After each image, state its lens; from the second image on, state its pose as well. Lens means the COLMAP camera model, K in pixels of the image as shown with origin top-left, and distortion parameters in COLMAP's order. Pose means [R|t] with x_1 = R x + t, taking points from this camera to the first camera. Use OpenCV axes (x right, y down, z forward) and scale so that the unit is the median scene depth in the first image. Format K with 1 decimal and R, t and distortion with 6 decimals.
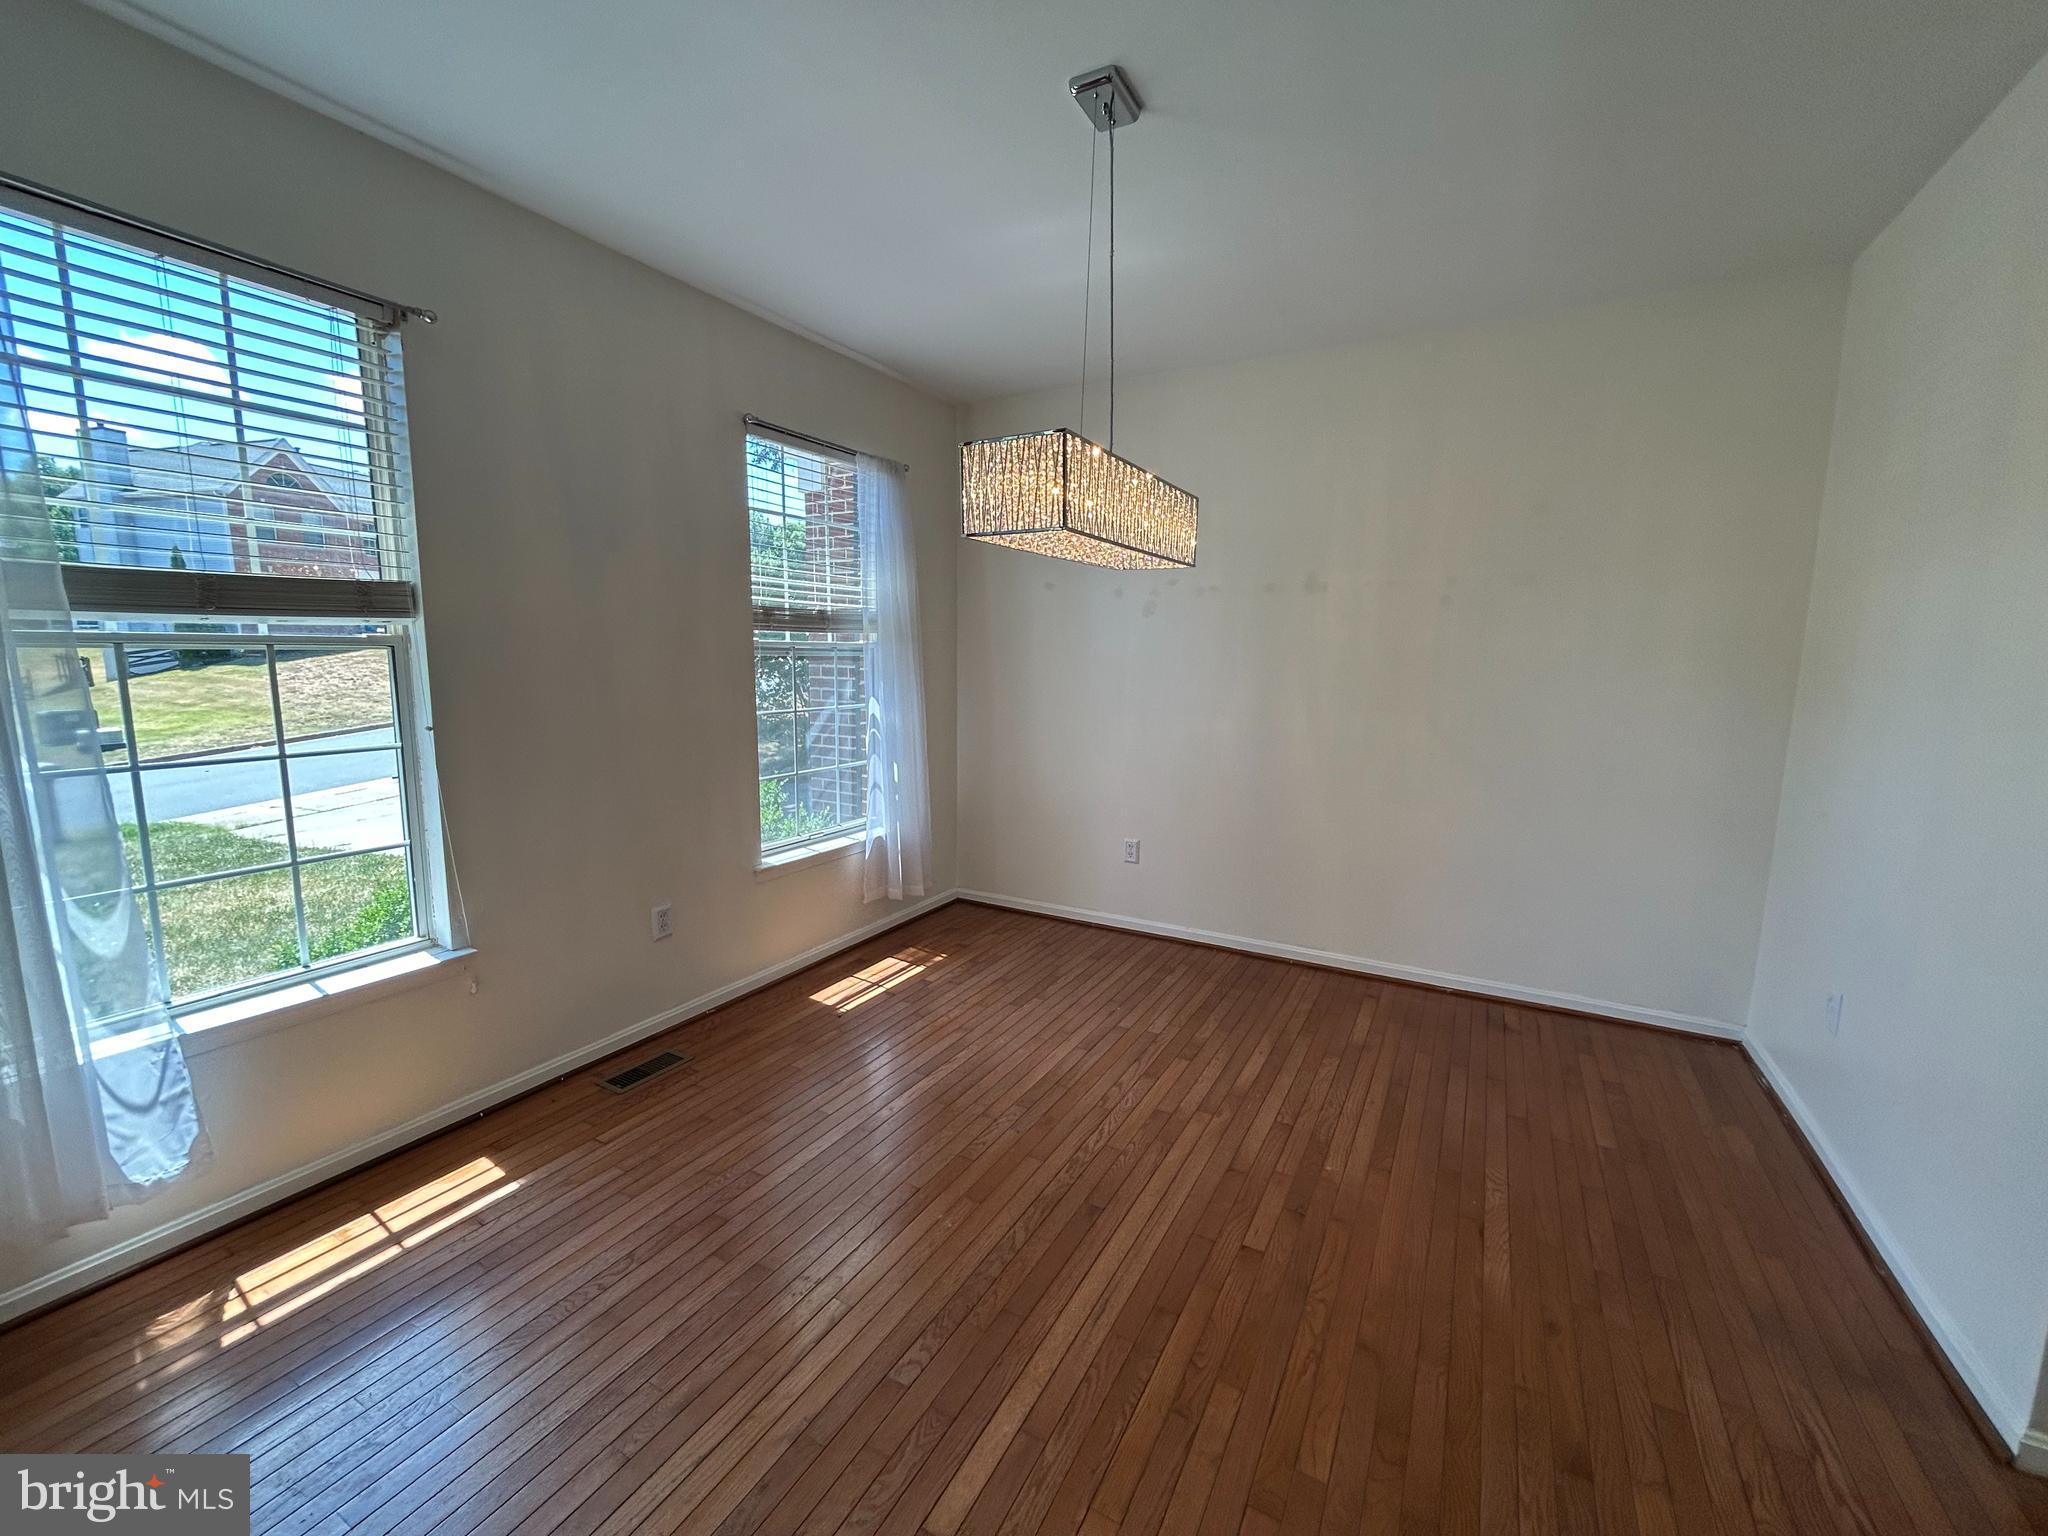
lens RADIAL K [[825.7, 0, 1024.0], [0, 825.7, 768.0], [0, 0, 1]] dist [0.000006, 0.000392]
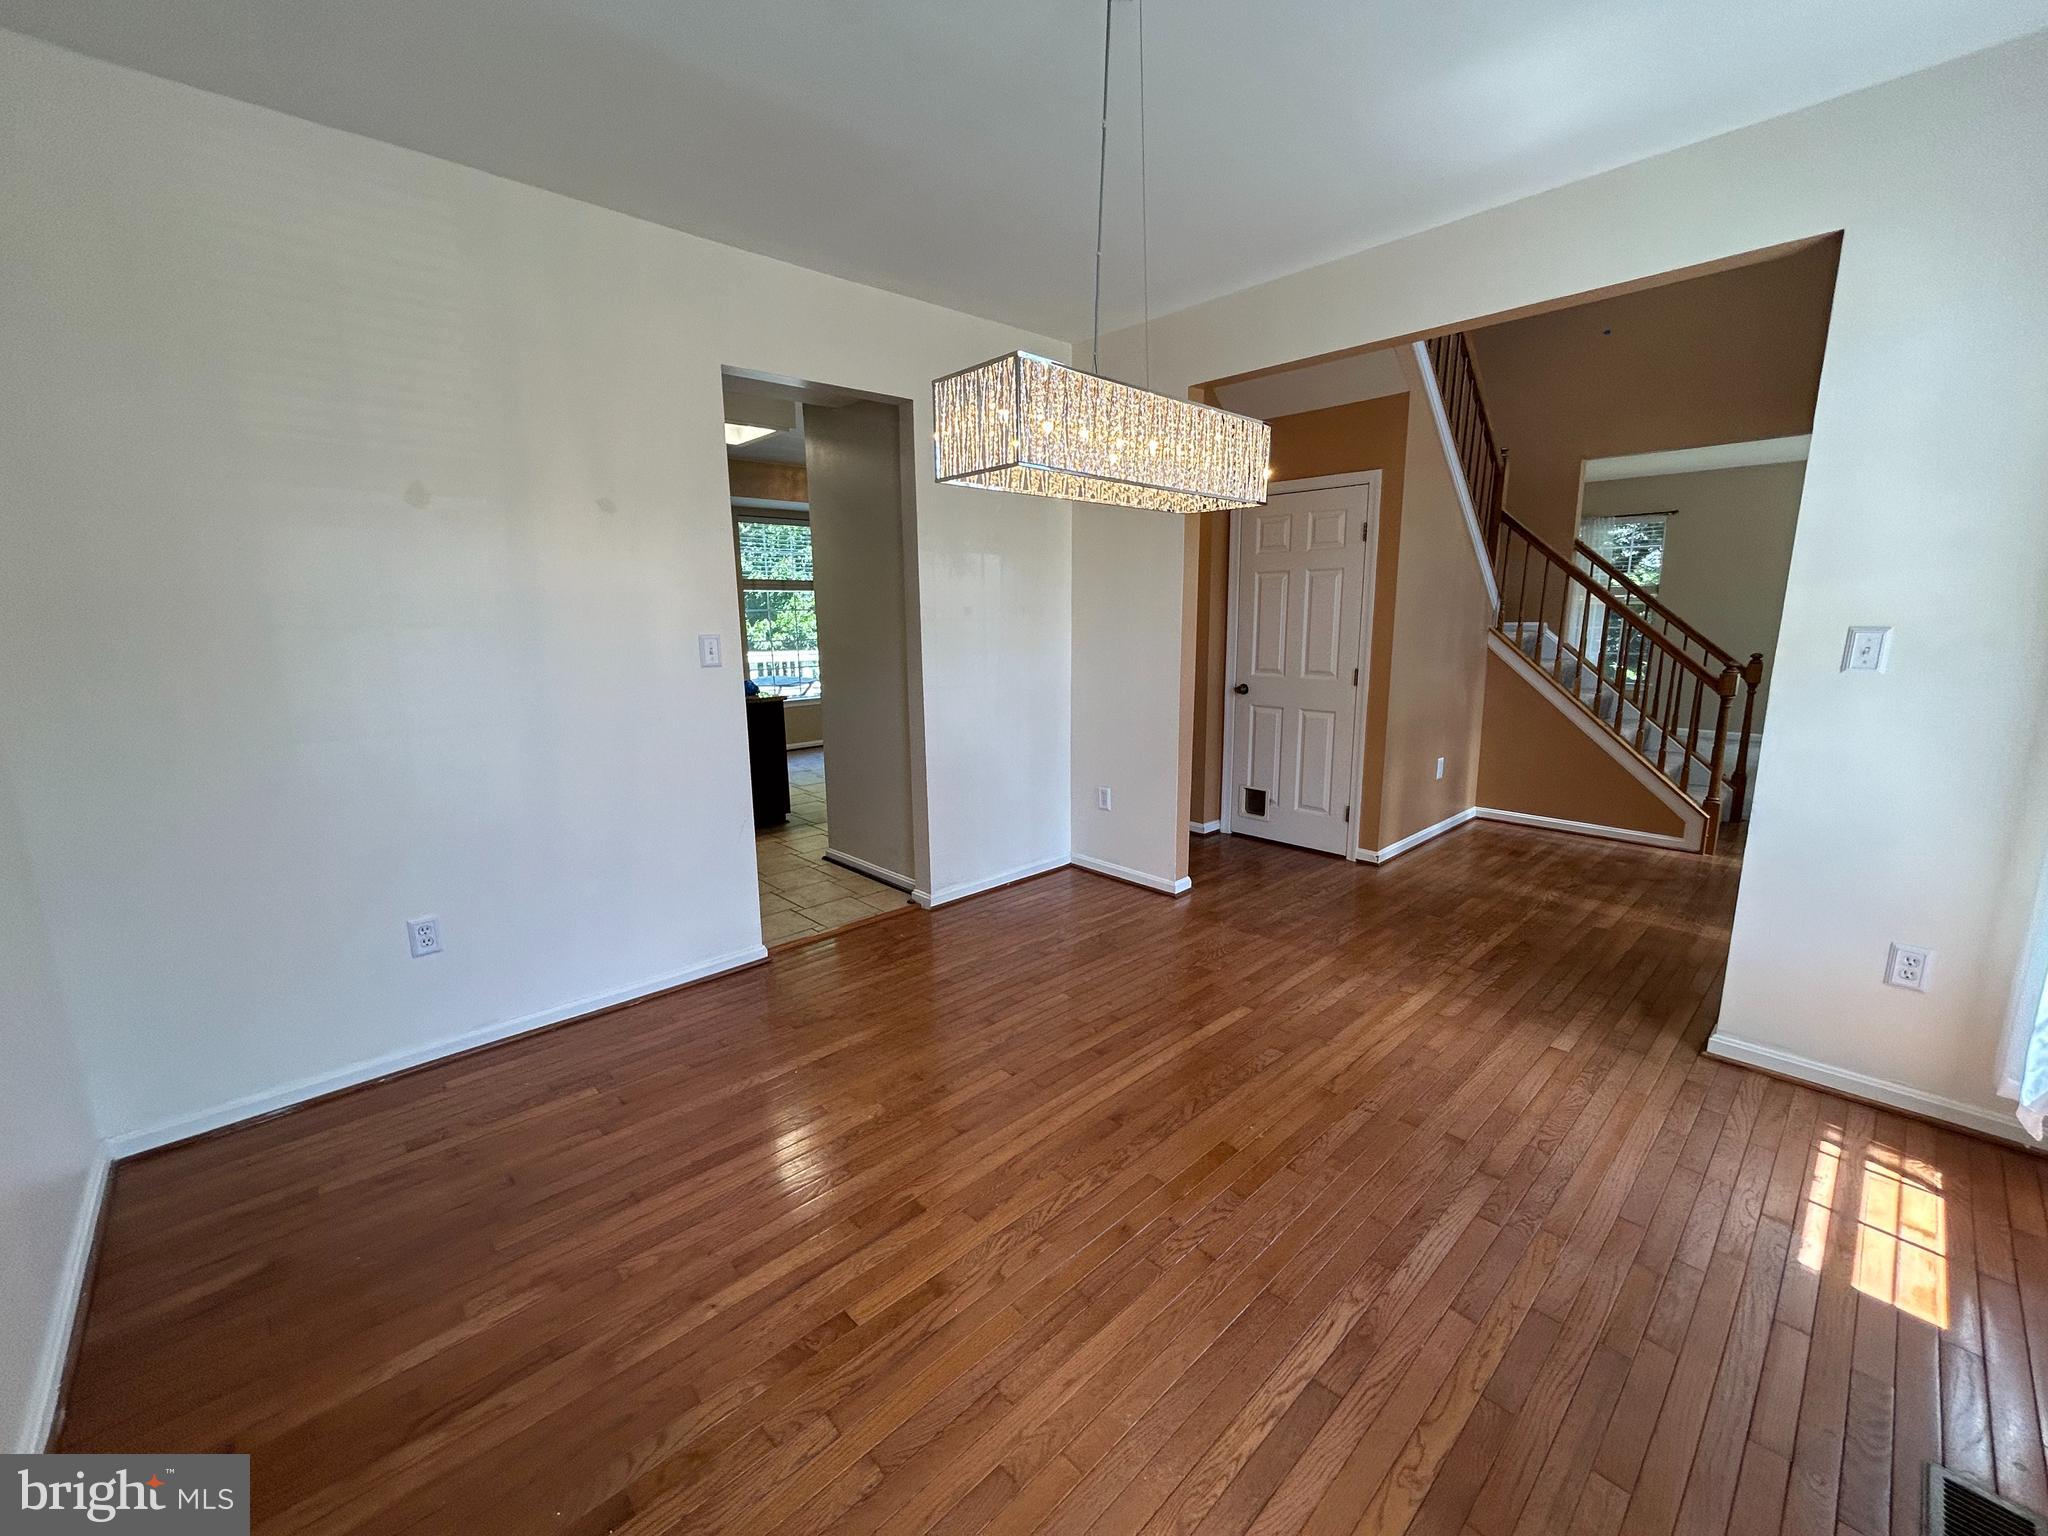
lens RADIAL K [[825.7, 0, 1024.0], [0, 825.7, 768.0], [0, 0, 1]] dist [0.000006, 0.000392]
pose [[-0.954000, -0.057223, 0.294297, -0.096132], [0.042714, 0.945661, 0.322337, -0.268514], [-0.296750, 0.320080, -0.899716, 1.918686]]
